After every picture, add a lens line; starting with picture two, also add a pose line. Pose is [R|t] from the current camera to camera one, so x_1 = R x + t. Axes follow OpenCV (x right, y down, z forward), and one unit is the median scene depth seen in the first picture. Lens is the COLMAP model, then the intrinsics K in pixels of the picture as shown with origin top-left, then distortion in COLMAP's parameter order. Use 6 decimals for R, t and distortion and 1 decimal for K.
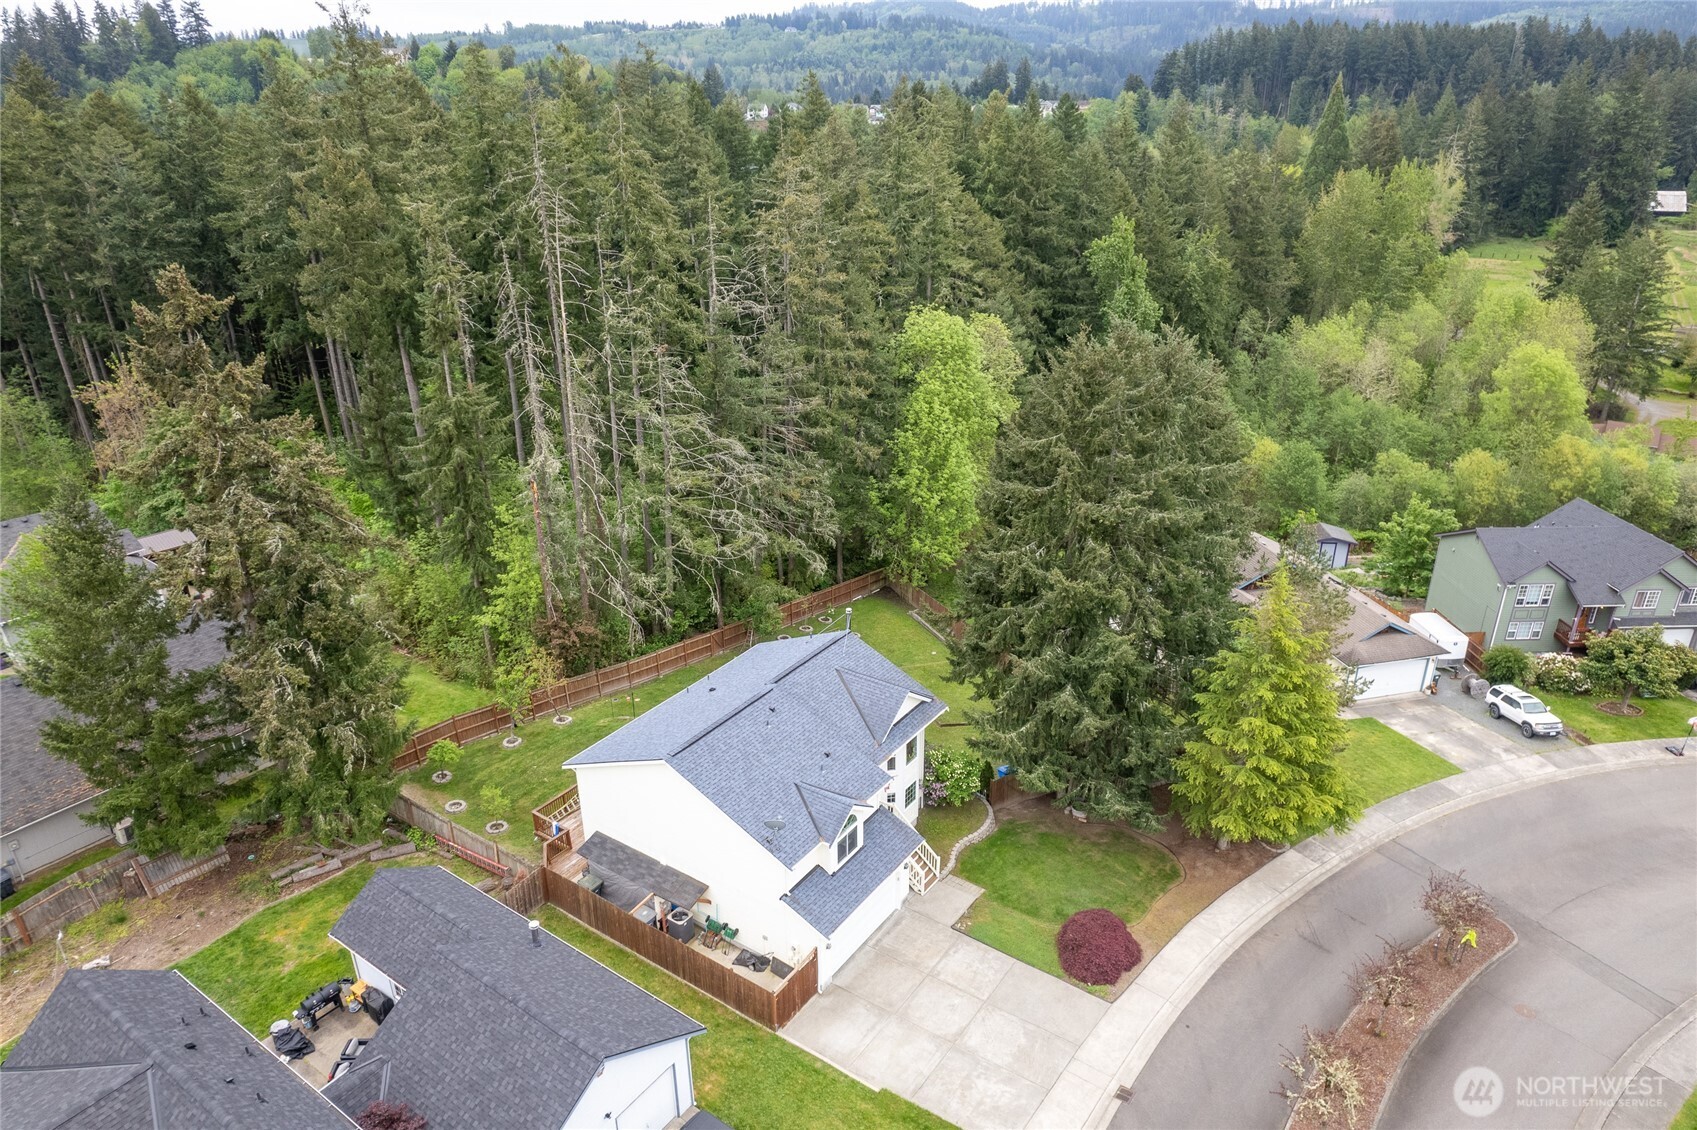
lens RADIAL K [[1081.5, 0, 857.9], [0, 1081.5, 576.4], [0, 0, 1]] dist [-0.081289, 0.073925]
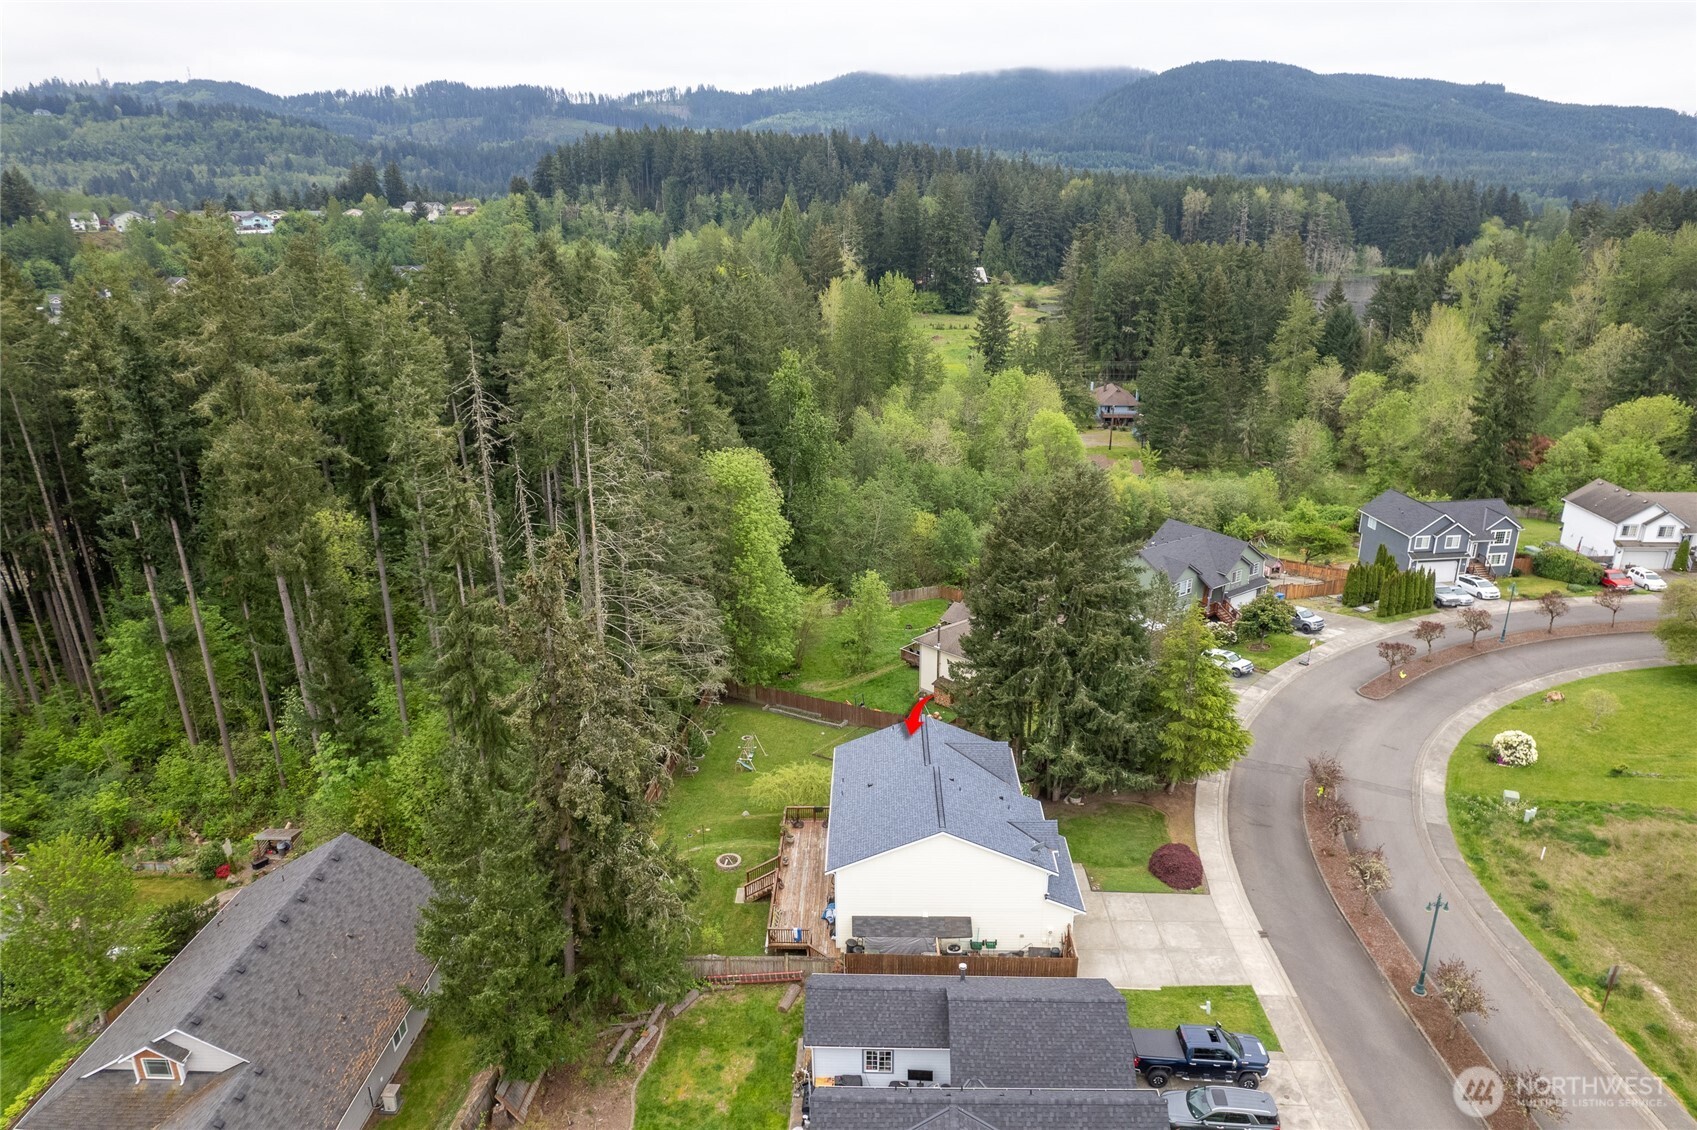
lens RADIAL K [[1081.5, 0, 857.9], [0, 1081.5, 576.4], [0, 0, 1]] dist [-0.081289, 0.073925]
pose [[0.839749, -0.187766, 0.509475, -0.529542], [0.222937, 0.974798, -0.008200, -0.090145], [-0.495096, 0.120467, 0.860446, -0.083515]]
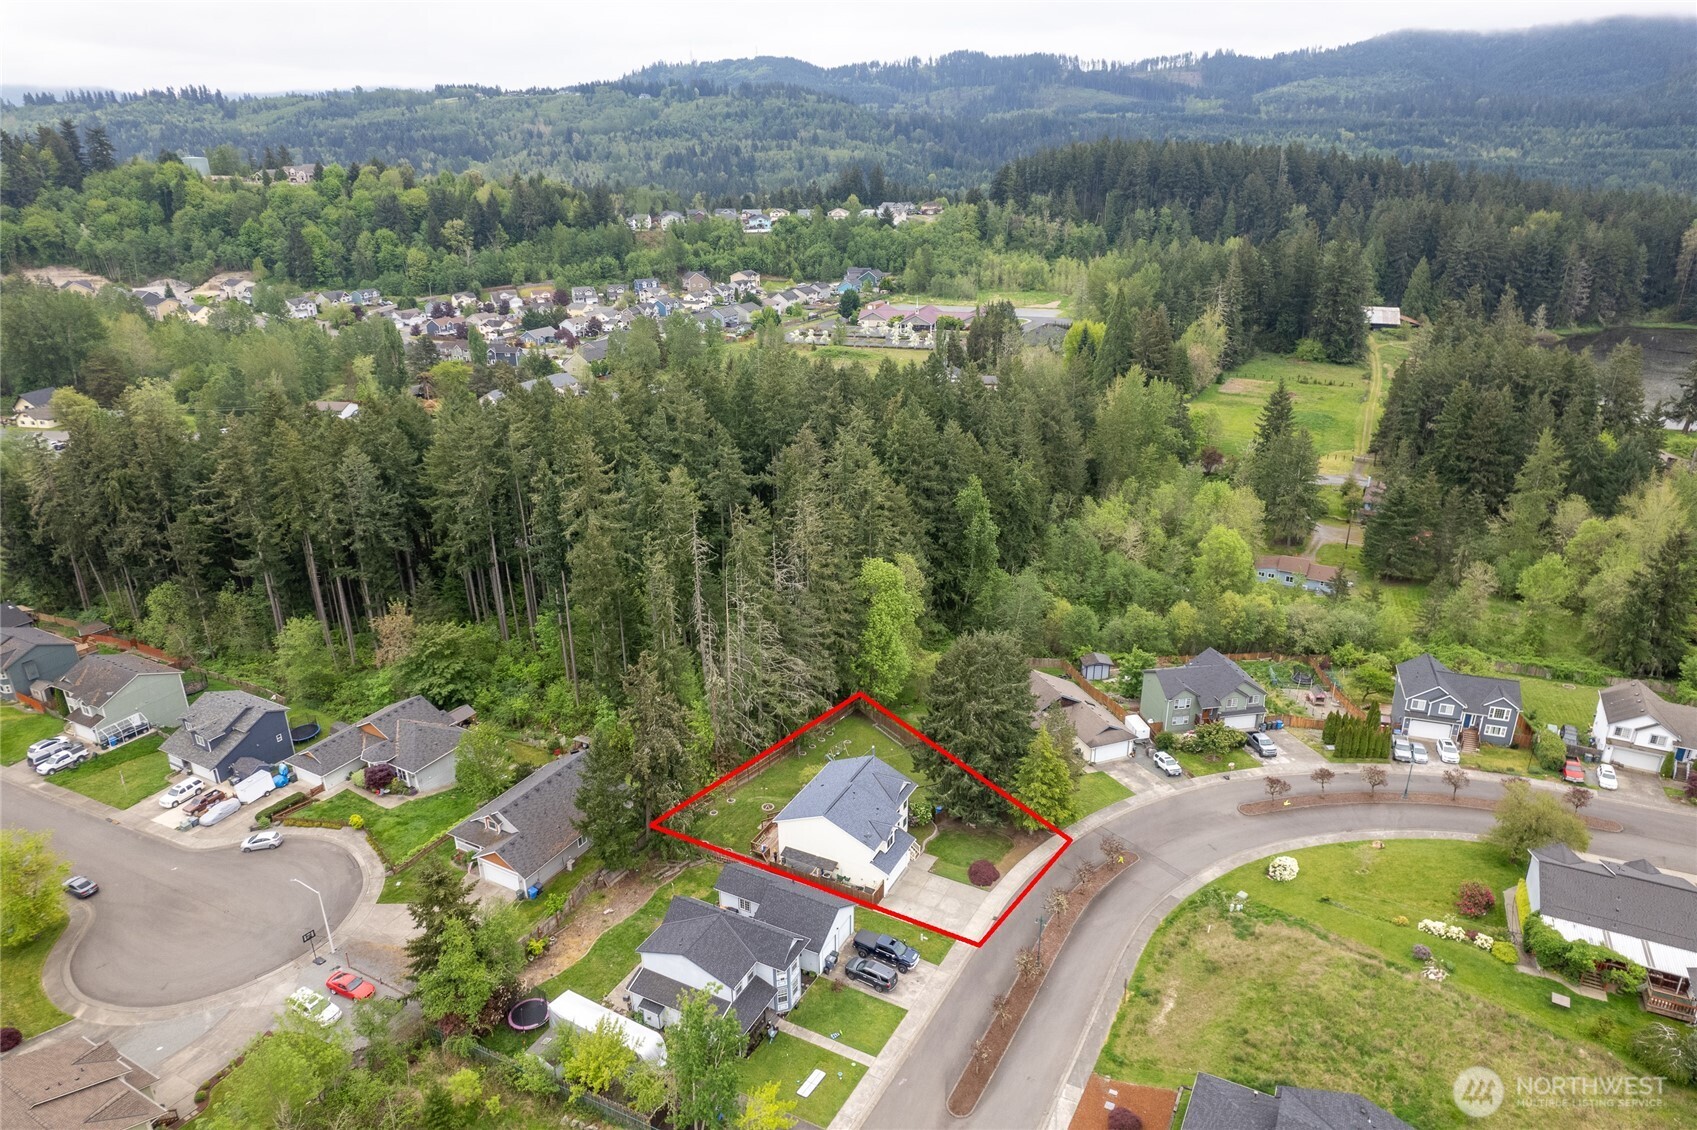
lens RADIAL K [[1081.5, 0, 857.9], [0, 1081.5, 576.4], [0, 0, 1]] dist [-0.081289, 0.073925]
pose [[0.991241, -0.050084, 0.122198, -0.232727], [0.054135, 0.998081, -0.030065, -0.203744], [-0.120458, 0.036417, 0.992050, -1.019025]]
